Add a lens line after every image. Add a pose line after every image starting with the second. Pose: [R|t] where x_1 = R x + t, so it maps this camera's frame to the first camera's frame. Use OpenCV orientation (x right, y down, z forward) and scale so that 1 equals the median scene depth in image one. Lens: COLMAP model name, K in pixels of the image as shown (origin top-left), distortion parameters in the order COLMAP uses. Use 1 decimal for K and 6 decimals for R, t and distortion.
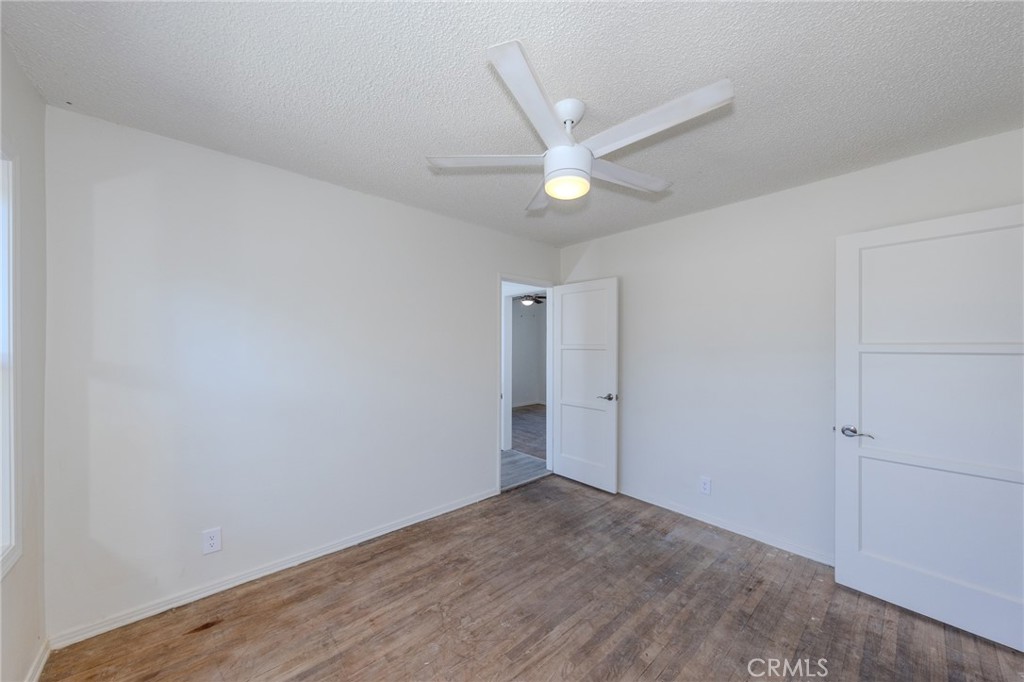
lens RADIAL K [[366.9, 0, 510.8], [0, 366.9, 344.3], [0, 0, 1]] dist [-0.002717, -0.000205]
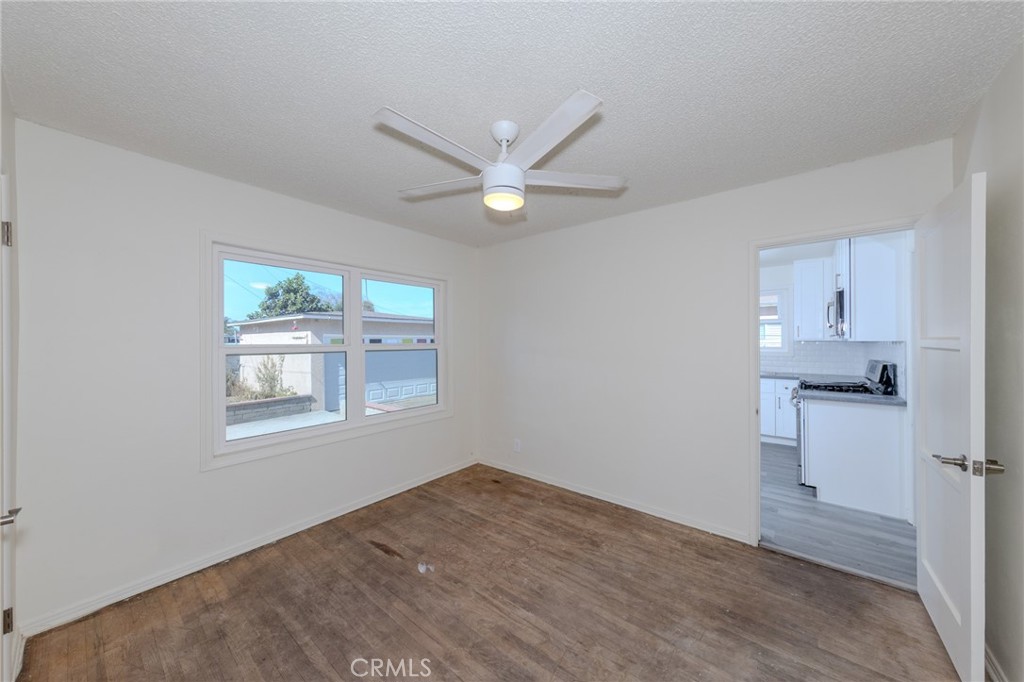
lens RADIAL K [[354.4, 0, 510.3], [0, 354.4, 340.1], [0, 0, 1]] dist [0.000897, 0.000044]
pose [[0.154744, -0.001011, -0.987954, 0.875150], [0.004332, 0.999991, -0.000345, 0.001162], [0.987945, -0.004227, 0.154747, 0.626448]]
